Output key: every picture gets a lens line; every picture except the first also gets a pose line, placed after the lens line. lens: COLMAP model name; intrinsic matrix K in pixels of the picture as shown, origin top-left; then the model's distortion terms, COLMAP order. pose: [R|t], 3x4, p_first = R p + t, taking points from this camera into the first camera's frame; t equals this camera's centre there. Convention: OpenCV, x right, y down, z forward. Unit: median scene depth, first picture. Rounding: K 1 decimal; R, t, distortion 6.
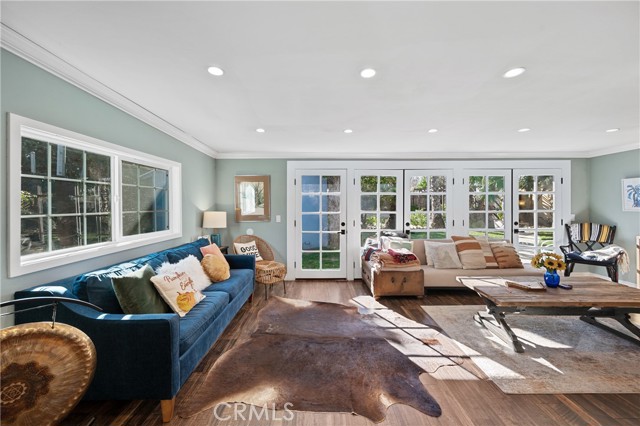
lens RADIAL K [[255.9, 0, 320.2], [0, 255.9, 203.6], [0, 0, 1]] dist [0.003582, -0.000158]
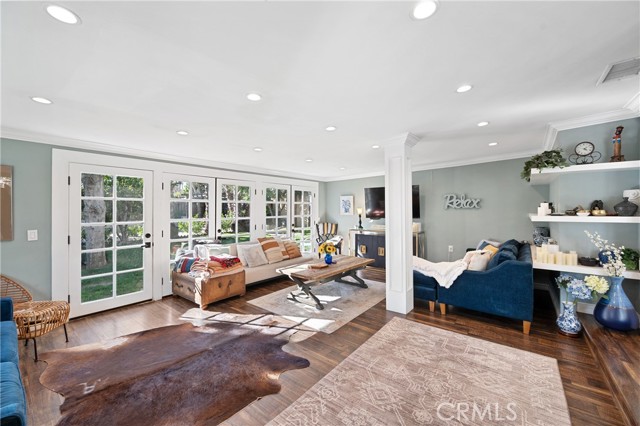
lens RADIAL K [[255.9, 0, 319.3], [0, 255.9, 207.8], [0, 0, 1]] dist [0.003582, -0.000158]
pose [[0.631223, 0.005451, 0.775582, -0.244896], [0.000509, 0.999972, -0.007442, -0.005598], [-0.775601, 0.005093, 0.631203, 0.032071]]
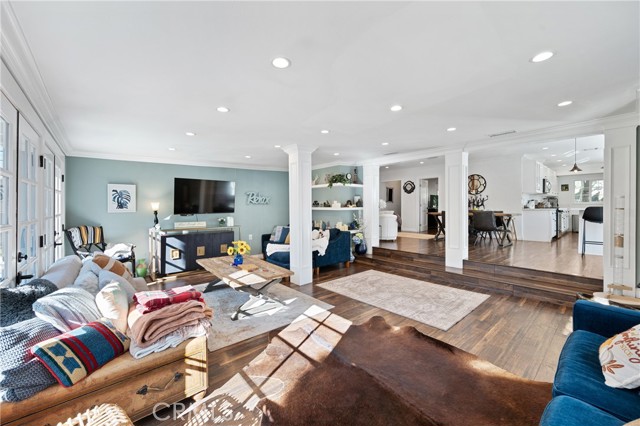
lens RADIAL K [[255.9, 0, 320.2], [0, 255.9, 209.3], [0, 0, 1]] dist [0.003582, -0.000158]
pose [[-0.655484, -0.007157, 0.755175, -0.280470], [0.003580, 0.999914, 0.012584, 0.004282], [-0.755200, 0.010952, -0.655402, 1.070522]]
